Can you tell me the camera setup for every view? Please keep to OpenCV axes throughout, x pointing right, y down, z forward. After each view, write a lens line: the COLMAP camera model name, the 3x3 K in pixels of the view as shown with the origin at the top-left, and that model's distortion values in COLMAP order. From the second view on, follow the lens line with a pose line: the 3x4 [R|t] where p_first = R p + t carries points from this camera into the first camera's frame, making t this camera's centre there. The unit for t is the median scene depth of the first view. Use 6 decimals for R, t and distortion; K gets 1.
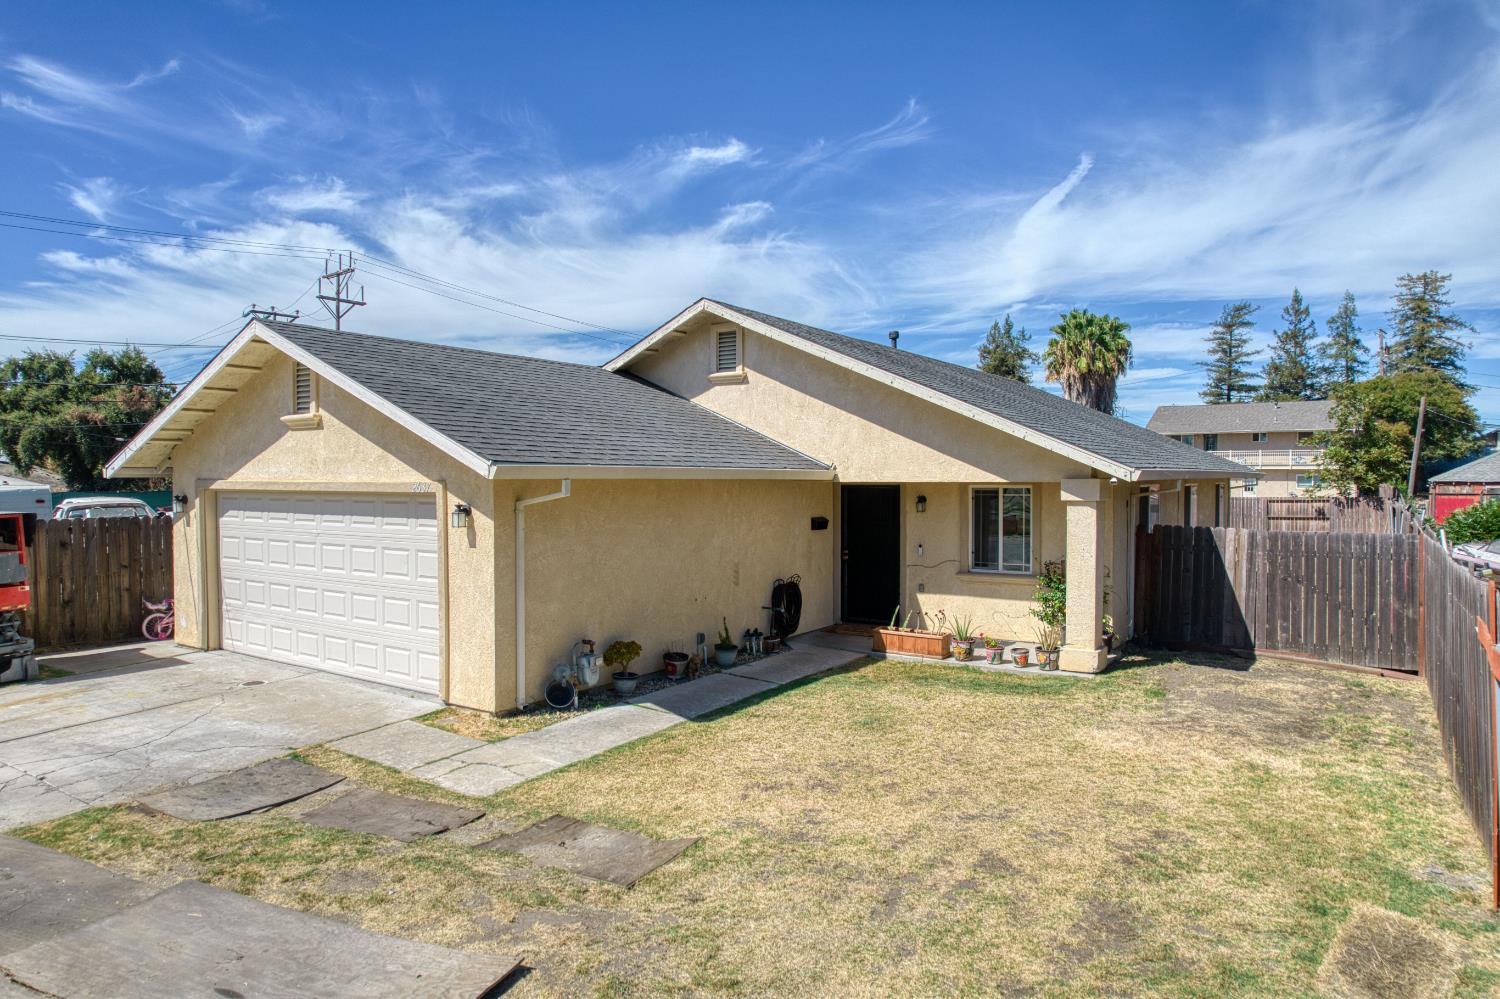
lens RADIAL K [[961.5, 0, 753.0], [0, 961.5, 497.6], [0, 0, 1]] dist [-0.069876, 0.056566]
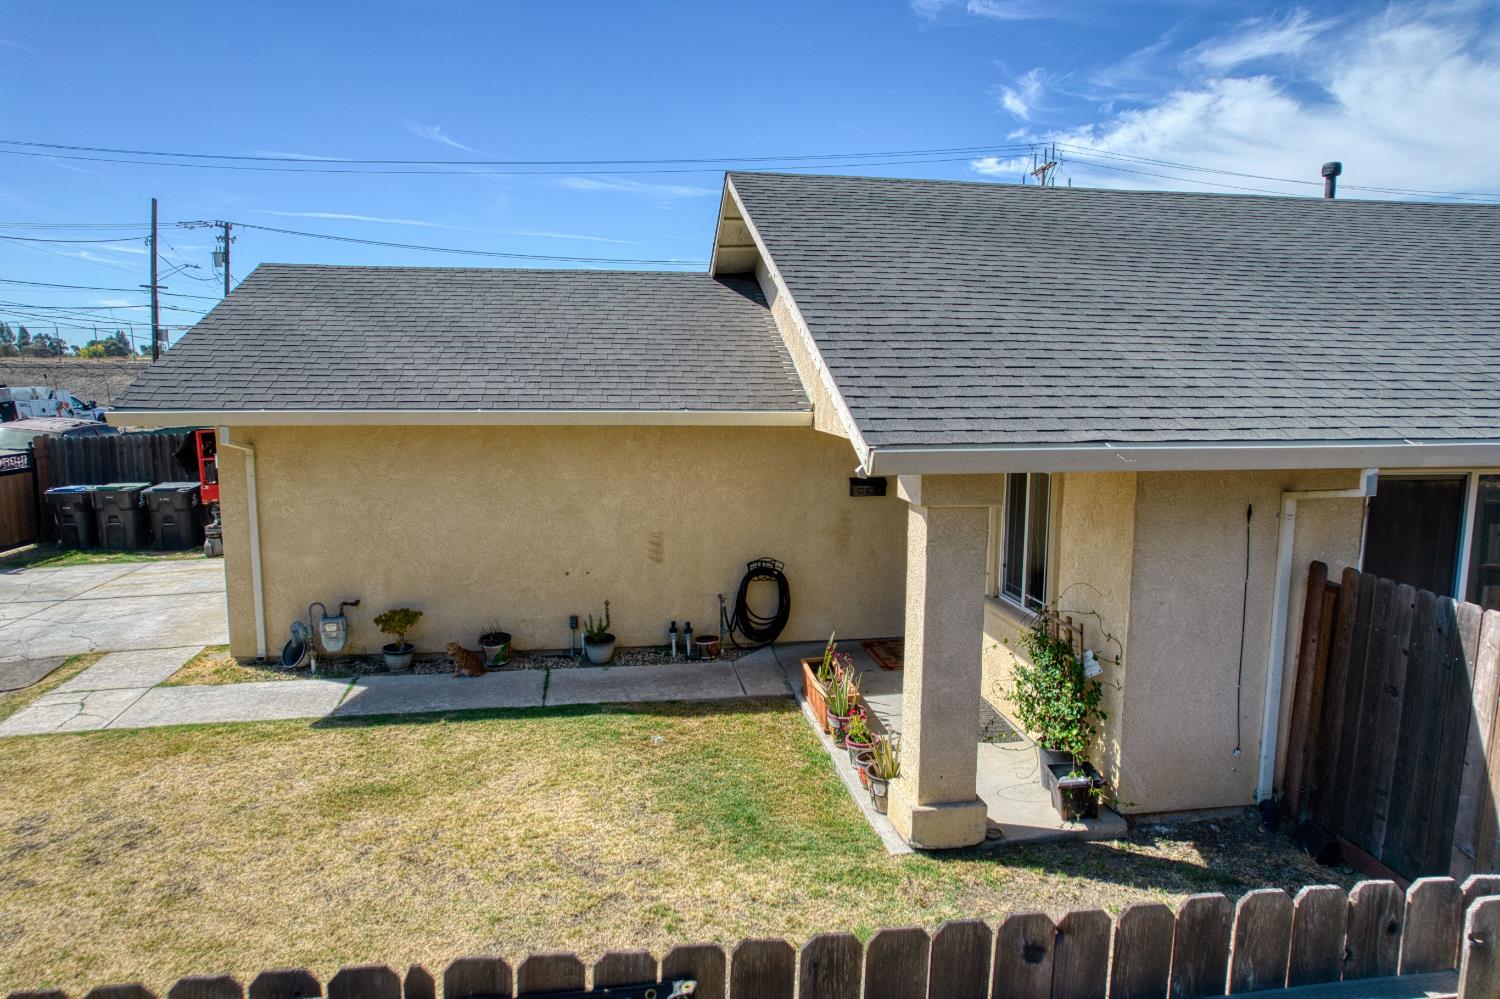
lens RADIAL K [[961.5, 0, 753.0], [0, 961.5, 497.6], [0, 0, 1]] dist [-0.069876, 0.056566]
pose [[0.666435, 0.100585, -0.738747, 0.662523], [-0.020700, 0.992972, 0.116526, -0.054844], [0.745275, -0.062365, 0.663834, 0.628293]]
